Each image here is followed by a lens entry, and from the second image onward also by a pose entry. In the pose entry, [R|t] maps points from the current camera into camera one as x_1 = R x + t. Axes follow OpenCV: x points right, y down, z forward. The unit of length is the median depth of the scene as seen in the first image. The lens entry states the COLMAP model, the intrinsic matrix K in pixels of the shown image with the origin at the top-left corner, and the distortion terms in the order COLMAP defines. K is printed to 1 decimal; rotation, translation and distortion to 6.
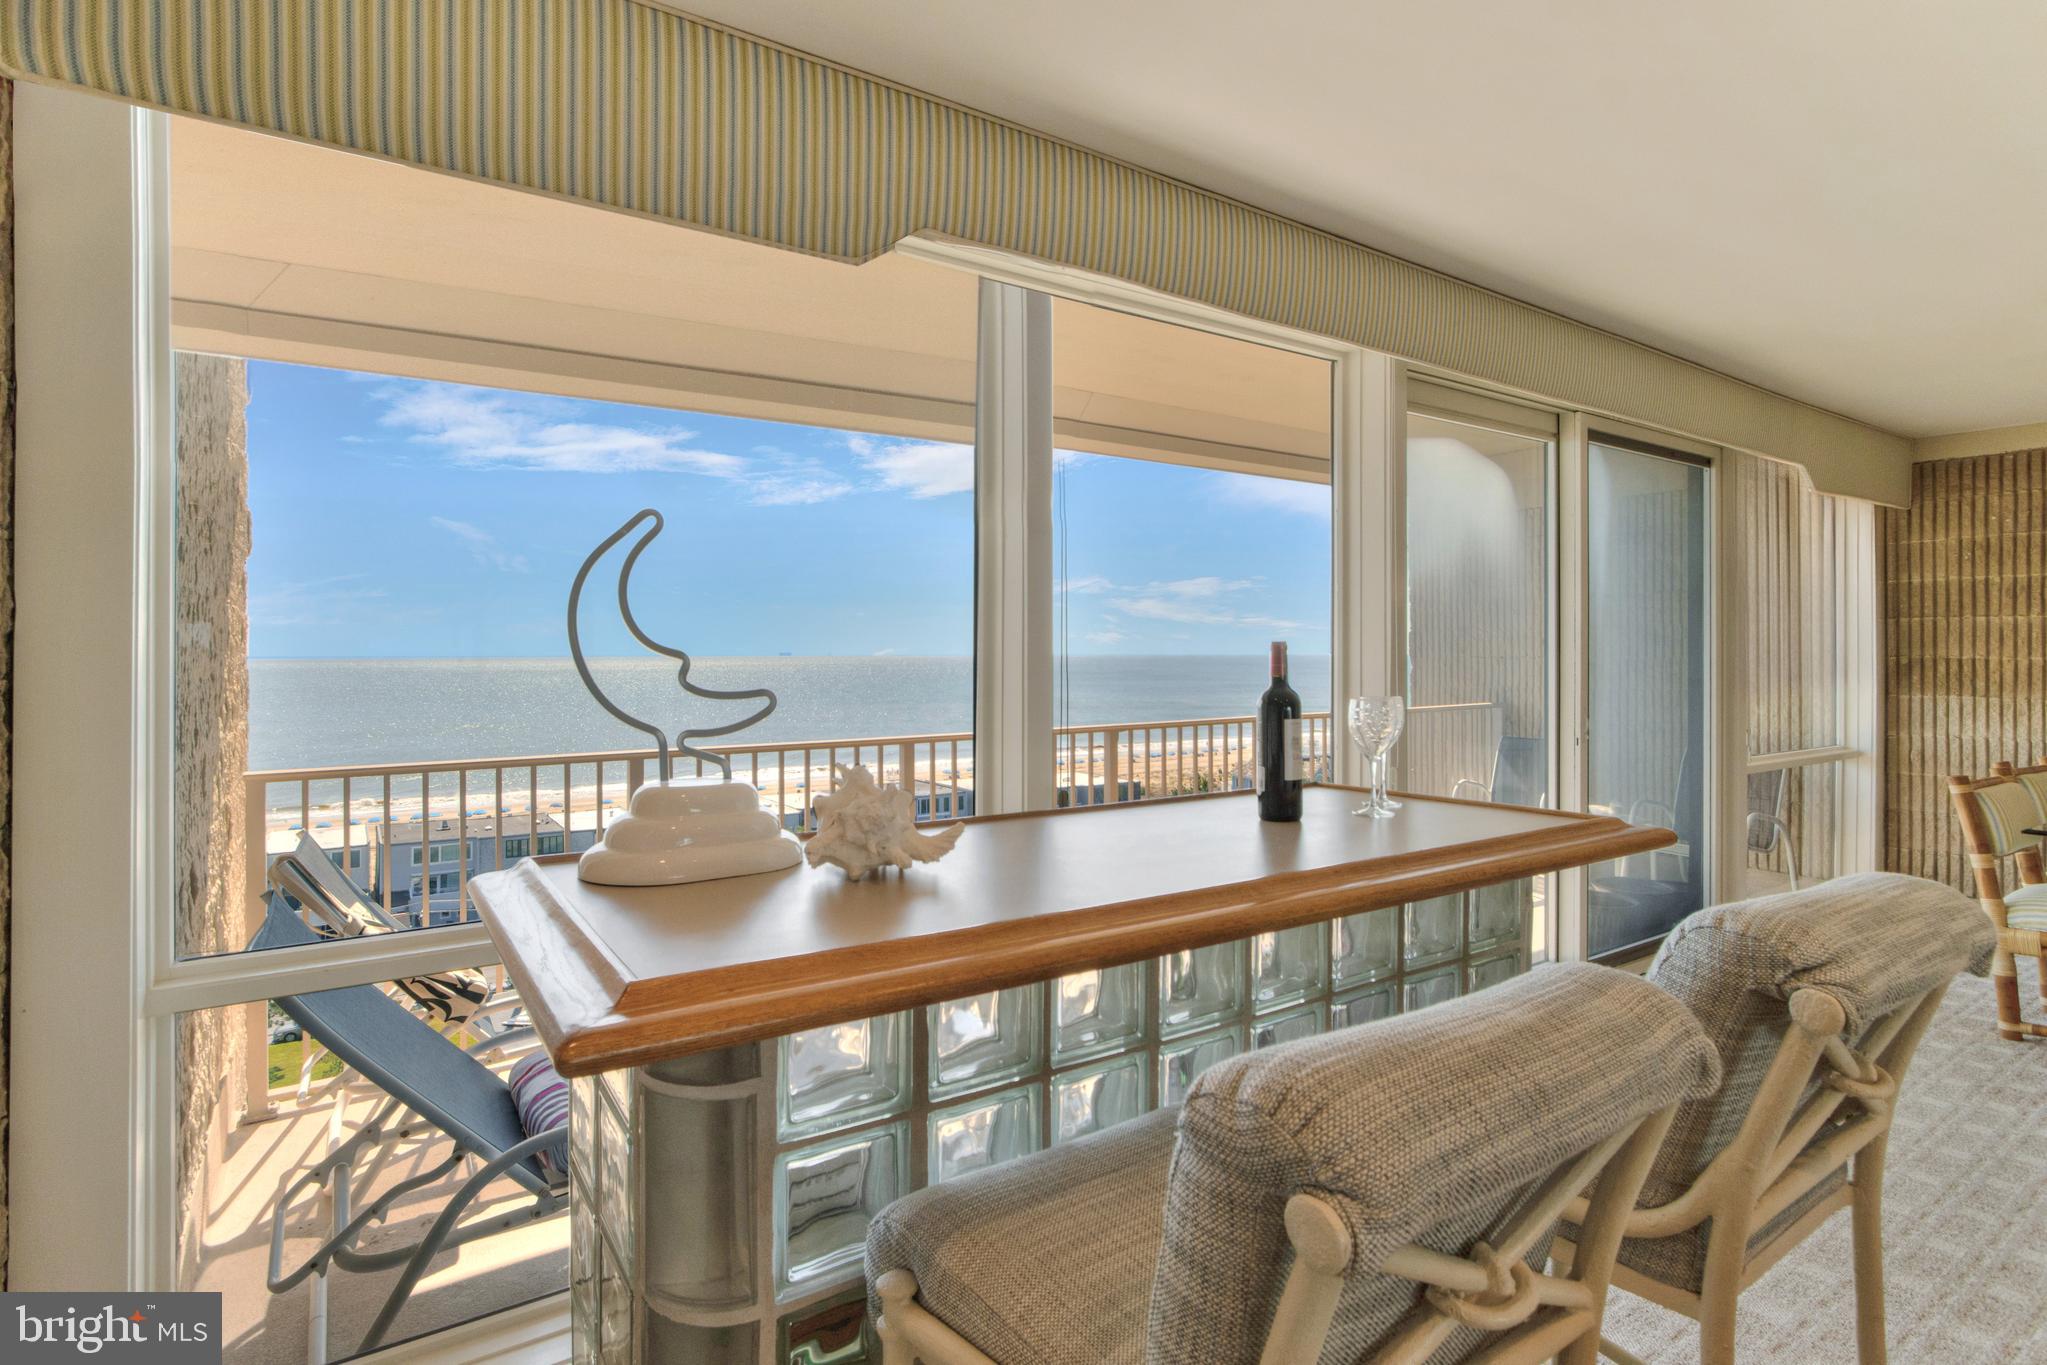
lens RADIAL K [[987.2, 0, 1068.5], [0, 987.2, 650.8], [0, 0, 1]] dist [0.000615, 0.003927]
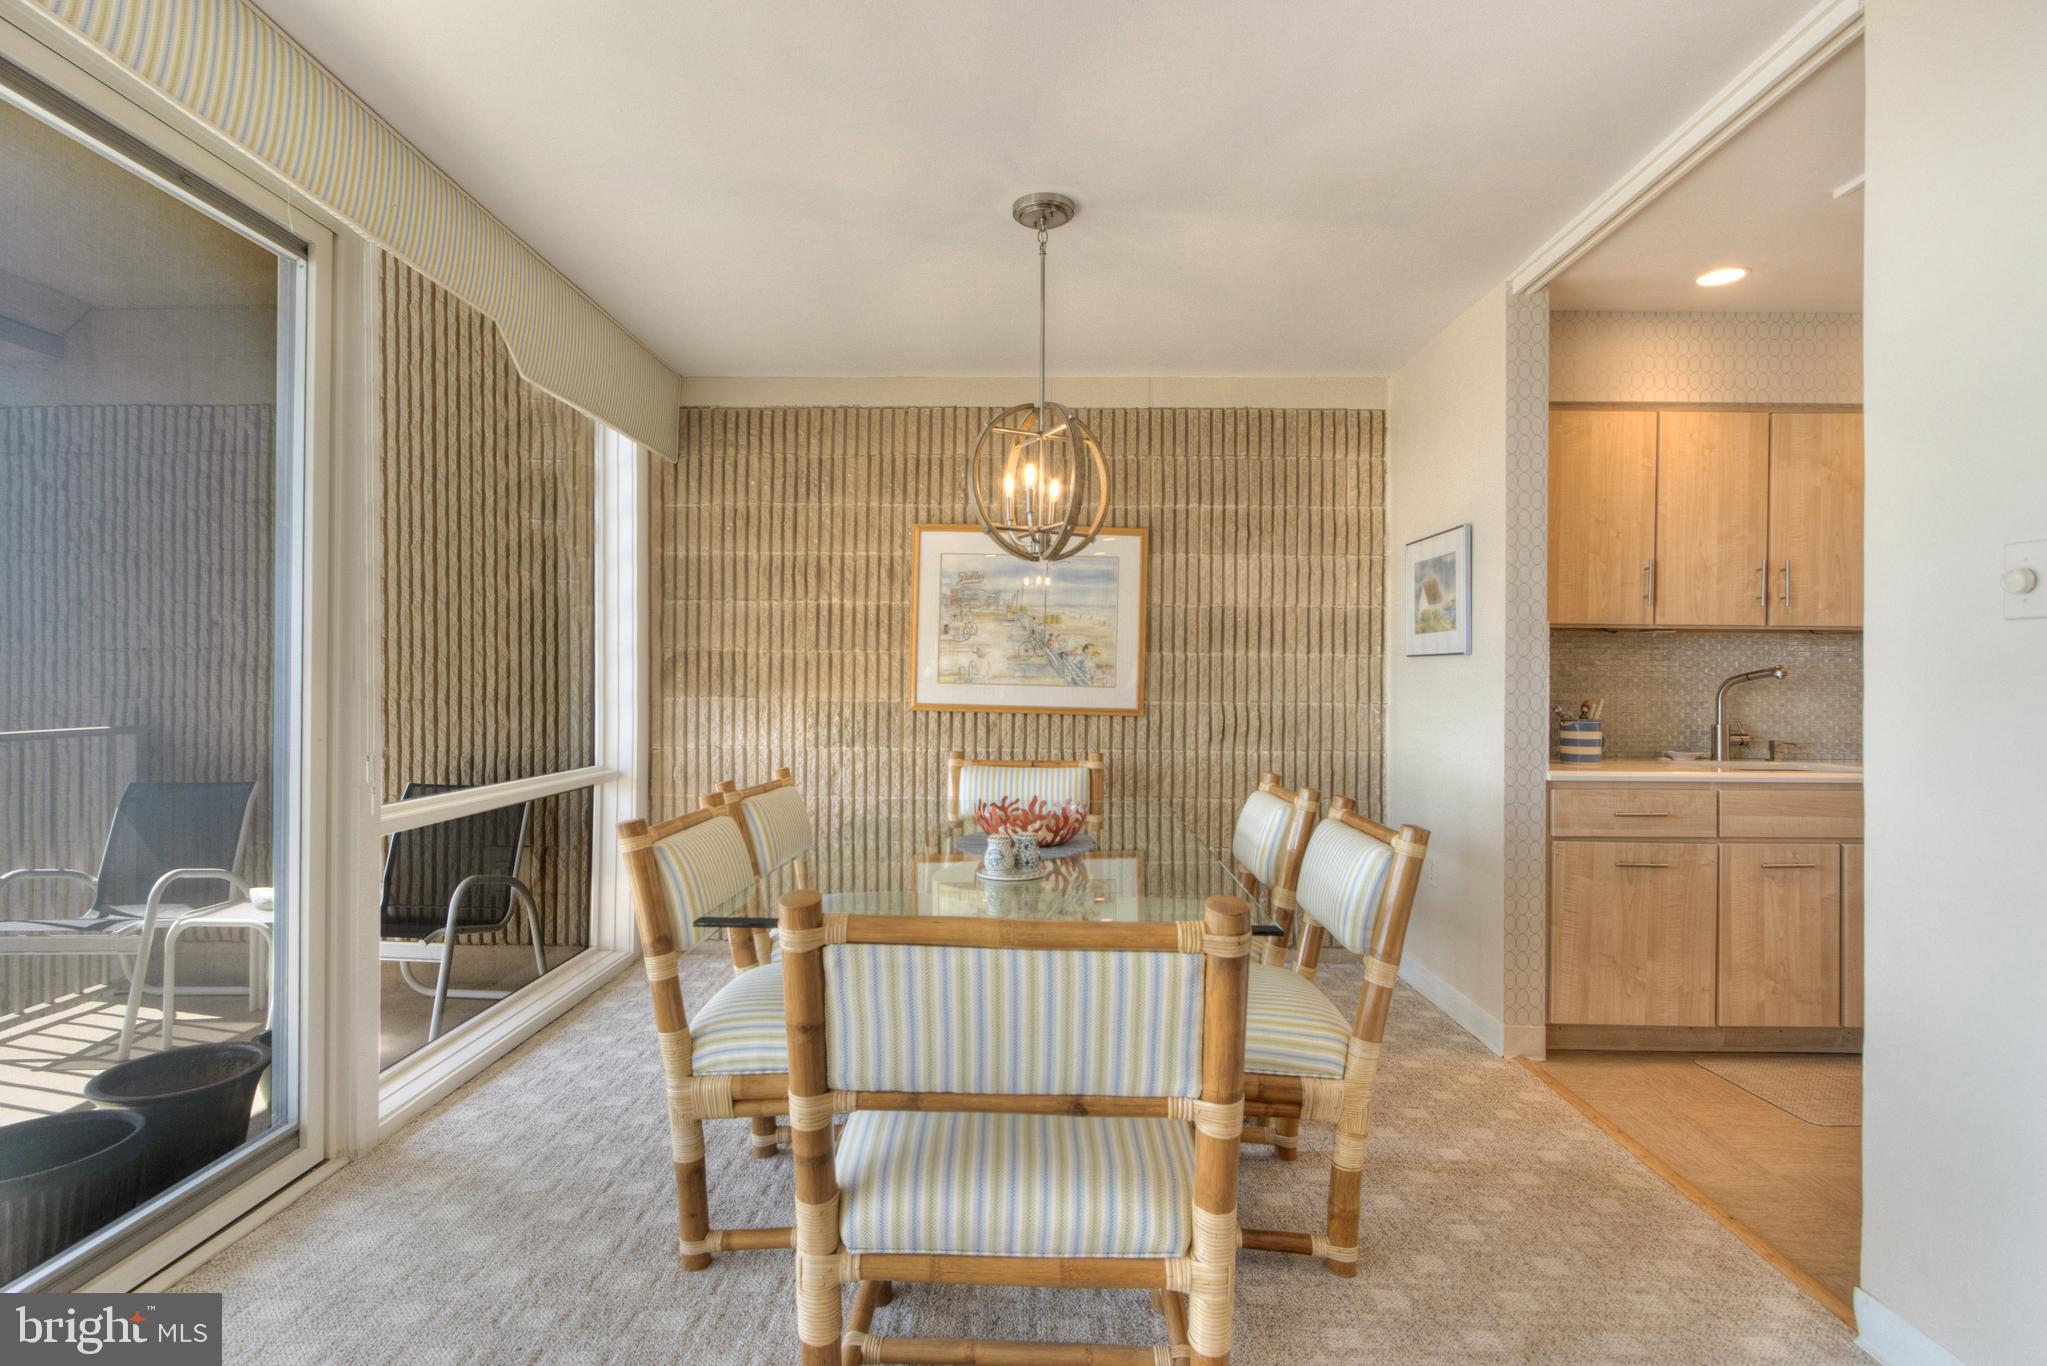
lens RADIAL K [[987.2, 0, 1020.6], [0, 987.2, 674.6], [0, 0, 1]] dist [0.000615, 0.003927]
pose [[0.572419, 0.009574, 0.819905, 0.371024], [-0.011270, 0.999929, -0.003808, 0.027491], [-0.819884, -0.007061, 0.572487, 0.327754]]
